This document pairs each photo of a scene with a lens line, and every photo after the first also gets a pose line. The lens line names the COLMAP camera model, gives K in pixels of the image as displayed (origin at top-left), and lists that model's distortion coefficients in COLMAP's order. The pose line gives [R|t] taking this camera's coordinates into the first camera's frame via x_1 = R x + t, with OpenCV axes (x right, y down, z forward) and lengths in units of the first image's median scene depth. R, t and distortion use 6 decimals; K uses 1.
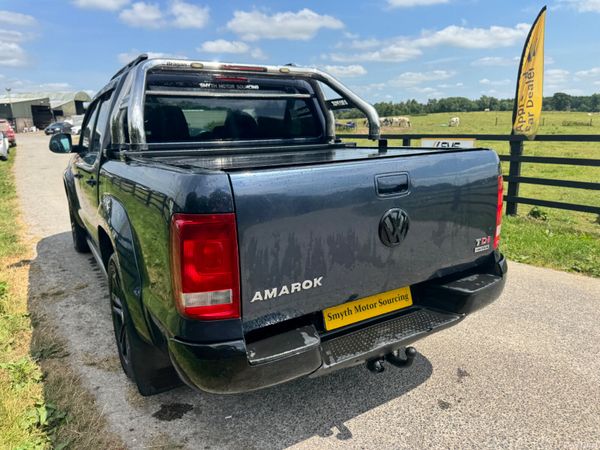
lens RADIAL K [[427.8, 0, 295.5], [0, 427.8, 225.2], [0, 0, 1]] dist [0.019298, -0.024354]
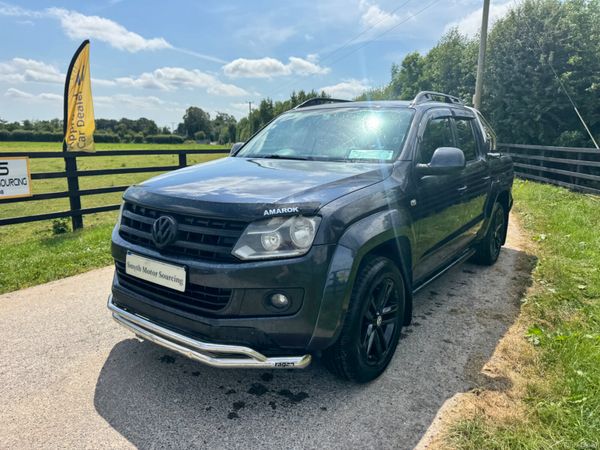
lens RADIAL K [[427.8, 0, 300.4], [0, 427.8, 223.6], [0, 0, 1]] dist [0.019298, -0.024354]
pose [[-0.389314, -0.154885, 0.907990, -1.581633], [0.204748, 0.946548, 0.249251, -0.445442], [-0.898061, 0.282946, -0.336792, 2.103057]]
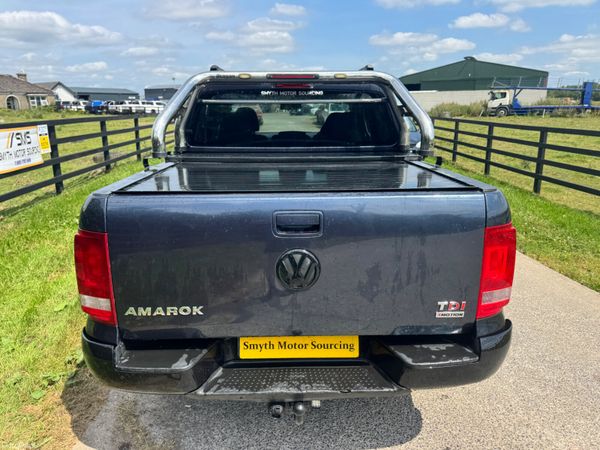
lens RADIAL K [[427.8, 0, 300.7], [0, 427.8, 227.5], [0, 0, 1]] dist [0.019298, -0.024354]
pose [[0.867911, 0.149543, -0.473675, 0.400185], [-0.126909, 0.988714, 0.079611, -0.097136], [0.480234, -0.008982, 0.877094, 0.127633]]
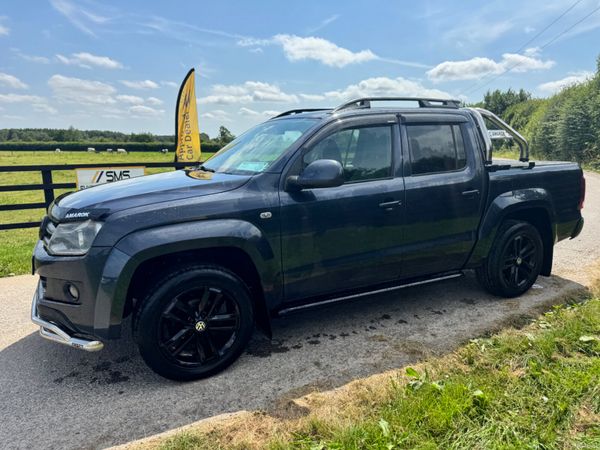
lens RADIAL K [[427.8, 0, 297.7], [0, 427.8, 226.6], [0, 0, 1]] dist [0.019298, -0.024354]
pose [[0.049169, -0.156590, 0.986439, -1.738907], [0.231878, 0.962439, 0.141223, -0.292990], [-0.971501, 0.221790, 0.083632, 1.401102]]
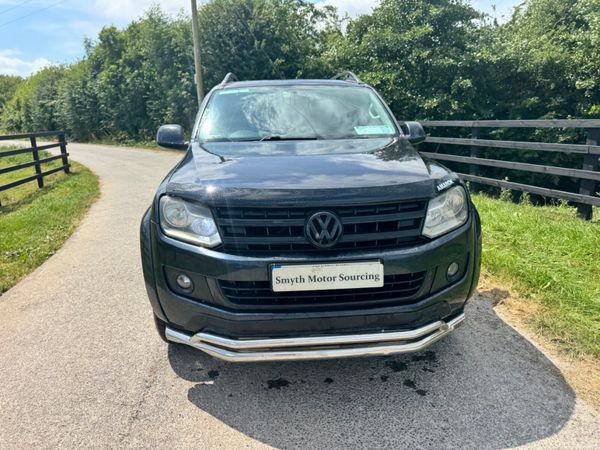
lens RADIAL K [[427.8, 0, 302.3], [0, 427.8, 220.4], [0, 0, 1]] dist [0.019298, -0.024354]
pose [[-0.893155, -0.057042, 0.446118, -1.038394], [0.147208, 0.900208, 0.409824, -0.582892], [-0.424976, 0.431709, -0.795628, 2.616441]]
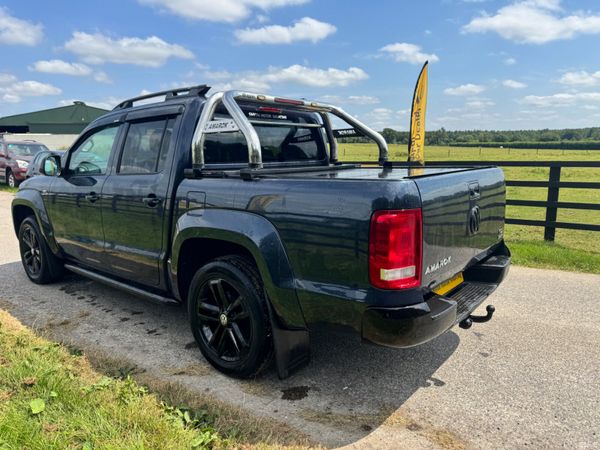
lens RADIAL K [[427.8, 0, 294.8], [0, 427.8, 221.7], [0, 0, 1]] dist [0.019298, -0.024354]
pose [[0.945776, -0.040827, 0.322245, -0.480397], [0.063770, 0.996101, -0.060962, 0.035198], [-0.318500, 0.078206, 0.944691, -0.089968]]
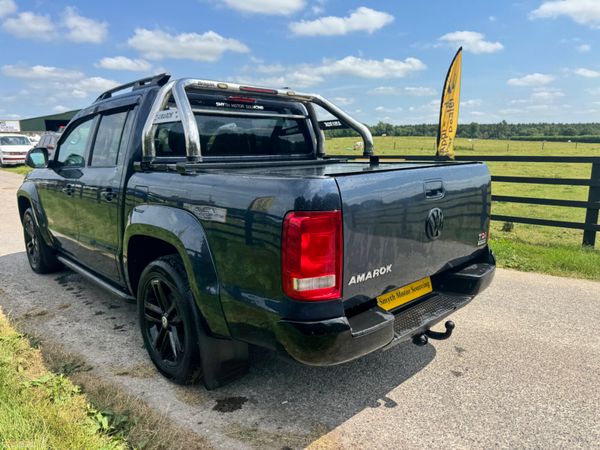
lens RADIAL K [[427.8, 0, 296.1], [0, 427.8, 227.7], [0, 0, 1]] dist [0.019298, -0.024354]
pose [[0.977448, -0.025118, 0.209677, -0.254292], [0.034016, 0.998662, -0.038941, 0.031187], [-0.208419, 0.045195, 0.976995, -0.075807]]
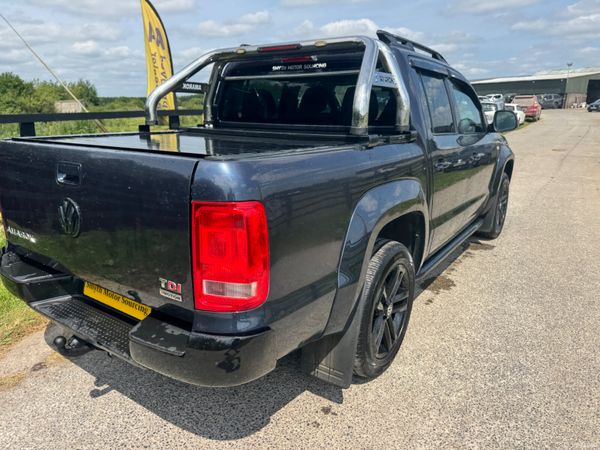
lens RADIAL K [[427.8, 0, 299.4], [0, 427.8, 225.2], [0, 0, 1]] dist [0.019298, -0.024354]
pose [[0.402466, 0.265980, -0.875943, 0.807534], [-0.218050, 0.957173, 0.190459, -0.172242], [0.889087, 0.114346, 0.443226, 0.632588]]
